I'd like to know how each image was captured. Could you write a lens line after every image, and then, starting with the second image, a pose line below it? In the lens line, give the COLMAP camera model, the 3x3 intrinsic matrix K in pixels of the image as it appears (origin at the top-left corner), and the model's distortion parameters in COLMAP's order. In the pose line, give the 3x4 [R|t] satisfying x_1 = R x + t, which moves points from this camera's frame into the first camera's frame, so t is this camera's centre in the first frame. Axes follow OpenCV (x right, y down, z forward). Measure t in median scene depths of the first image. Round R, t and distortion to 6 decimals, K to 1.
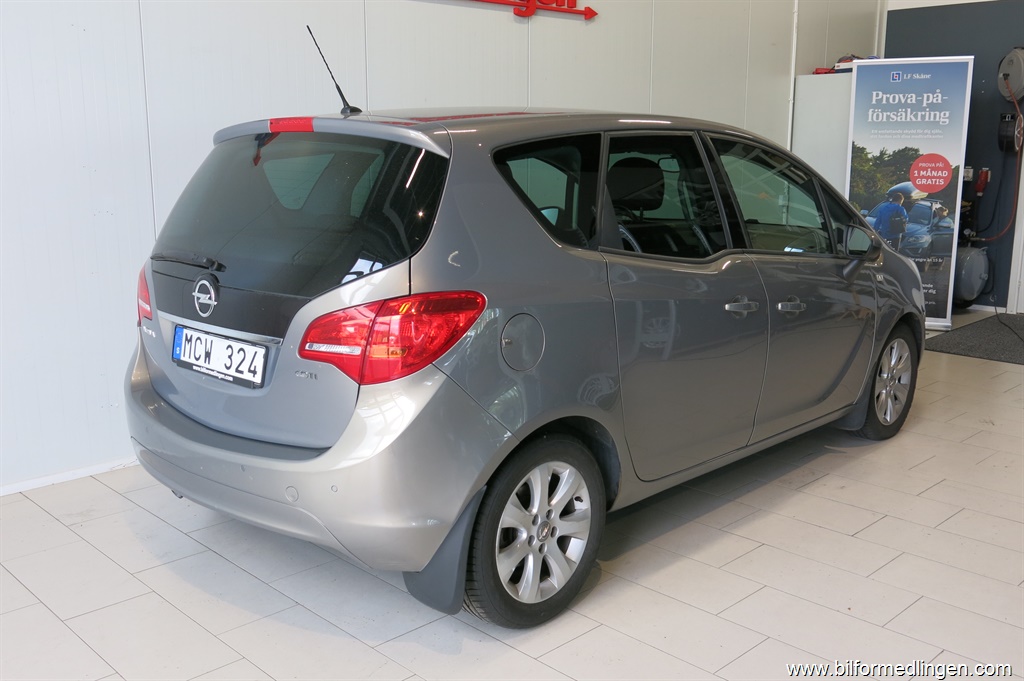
lens RADIAL K [[976.7, 0, 512.0], [0, 976.7, 340.5], [0, 0, 1]] dist [-0.008568, -0.003901]
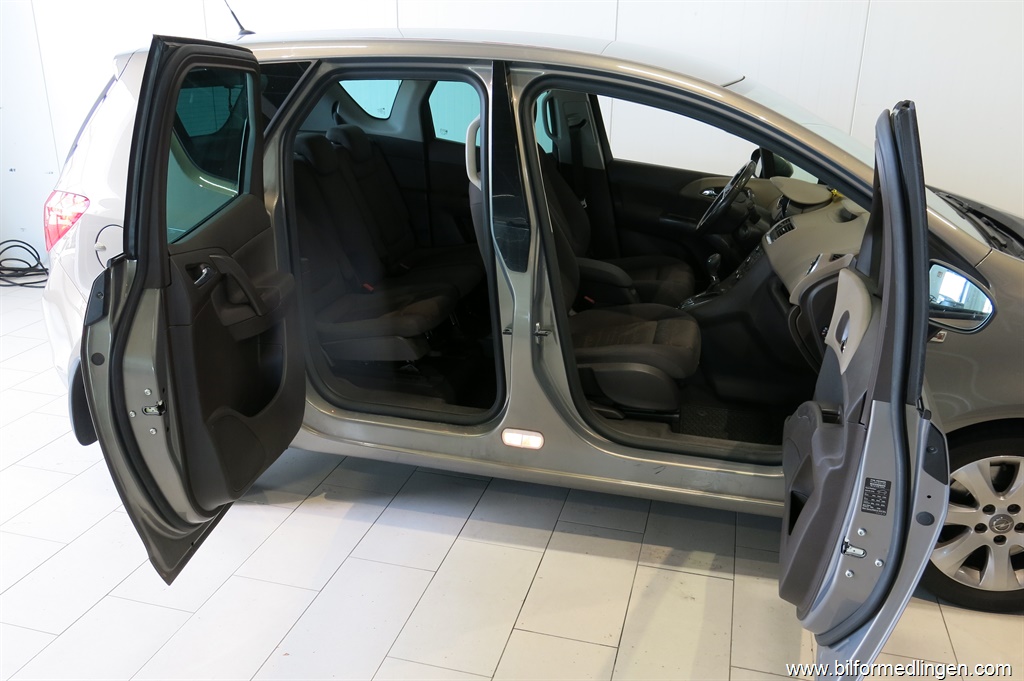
lens RADIAL K [[856.5, 0, 512.0], [0, 856.5, 340.5], [0, 0, 1]] dist [-0.021302, -0.004990]
pose [[0.506081, 0.300786, -0.808338, 0.778348], [-0.185322, 0.953250, 0.238683, -0.158301], [0.842341, 0.029010, 0.538164, 0.617296]]
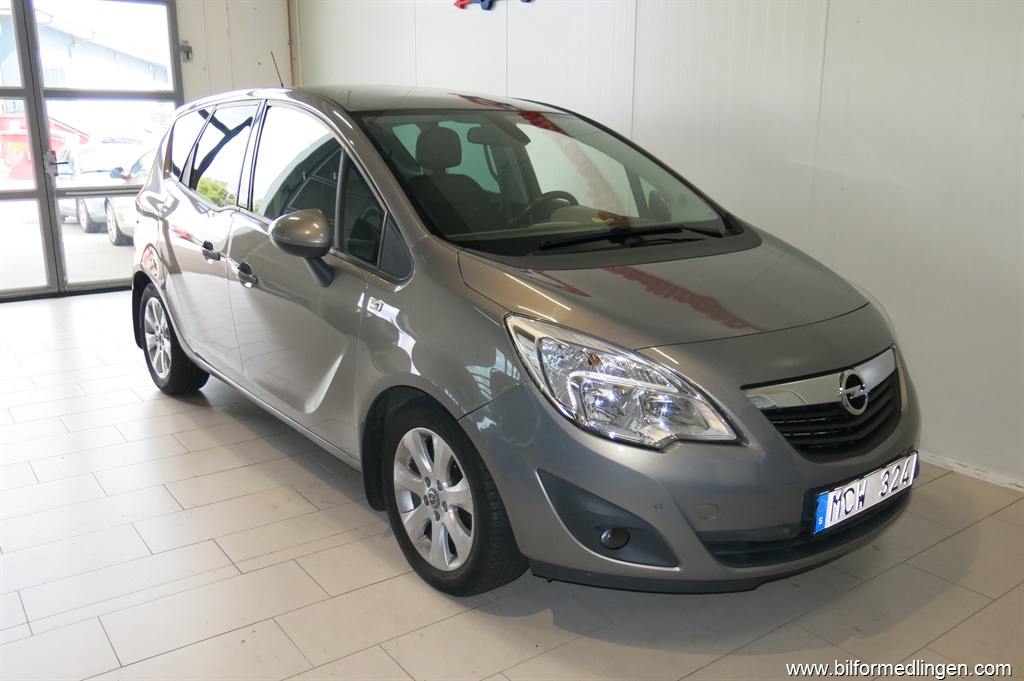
lens RADIAL K [[856.5, 0, 512.0], [0, 856.5, 340.5], [0, 0, 1]] dist [-0.021302, -0.004990]
pose [[-0.136336, 0.224631, -0.964859, 1.098092], [-0.207164, 0.945955, 0.249502, -0.239478], [0.968760, 0.233900, -0.082432, 1.349422]]
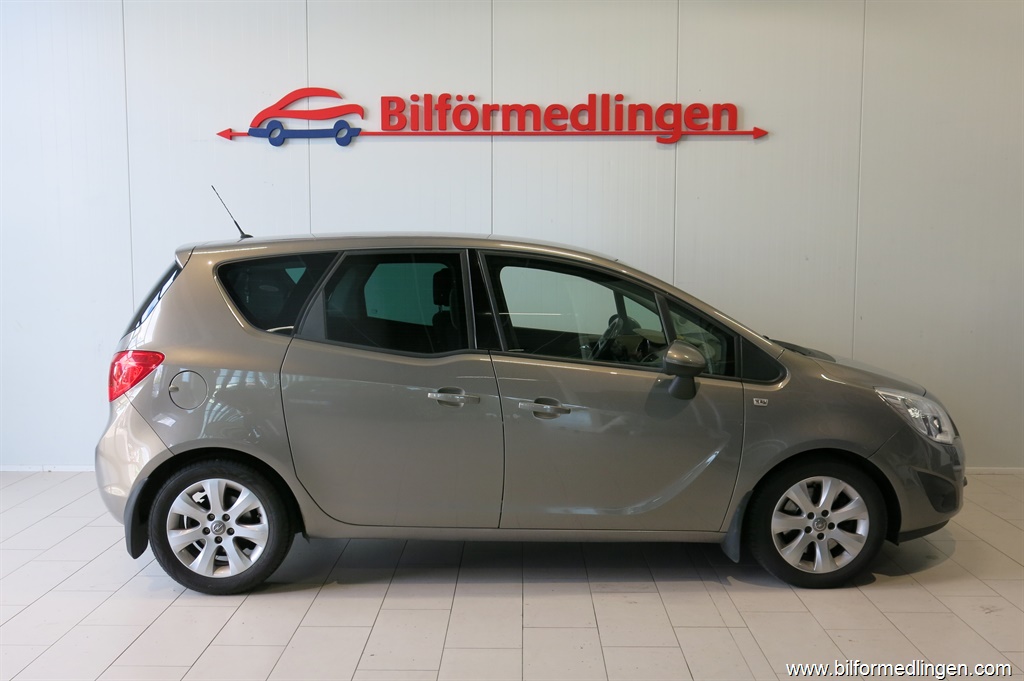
lens RADIAL K [[976.7, 0, 512.0], [0, 976.7, 340.5], [0, 0, 1]] dist [-0.008568, -0.003901]
pose [[0.706143, 0.066693, -0.704921, 1.021392], [-0.142585, 0.988554, -0.049304, -0.050335], [0.693564, 0.135327, 0.707570, 0.197154]]
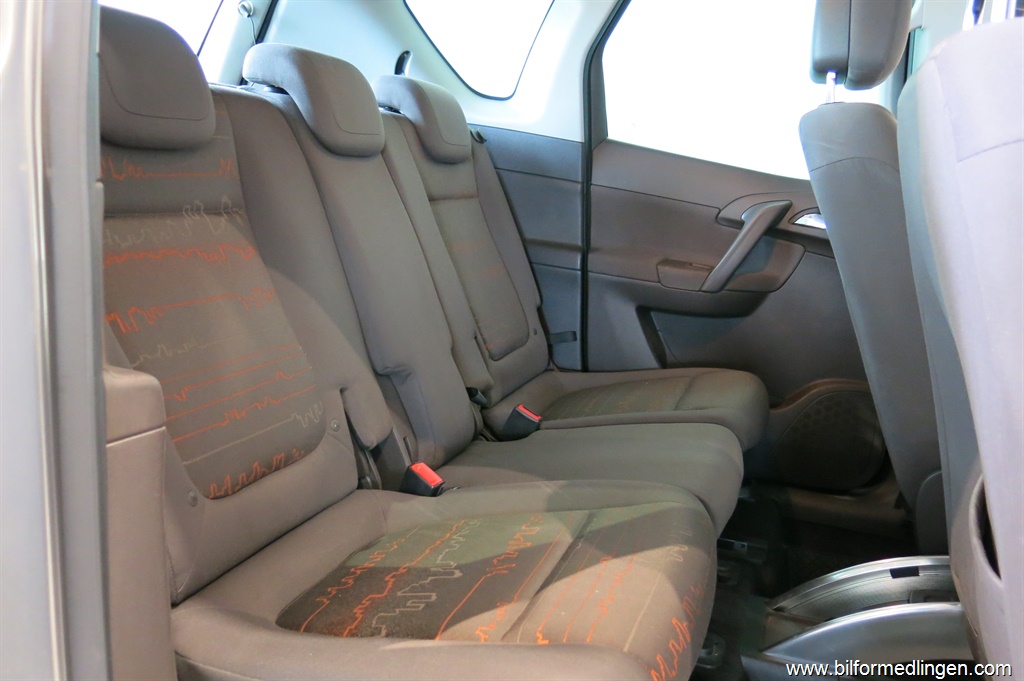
lens RADIAL K [[856.5, 0, 512.0], [0, 856.5, 340.5], [0, 0, 1]] dist [-0.021302, -0.004990]
pose [[0.400440, 0.206284, -0.892802, 0.258845], [-0.236992, 0.964495, 0.116553, -0.062171], [0.885145, 0.164914, 0.435110, 0.847521]]
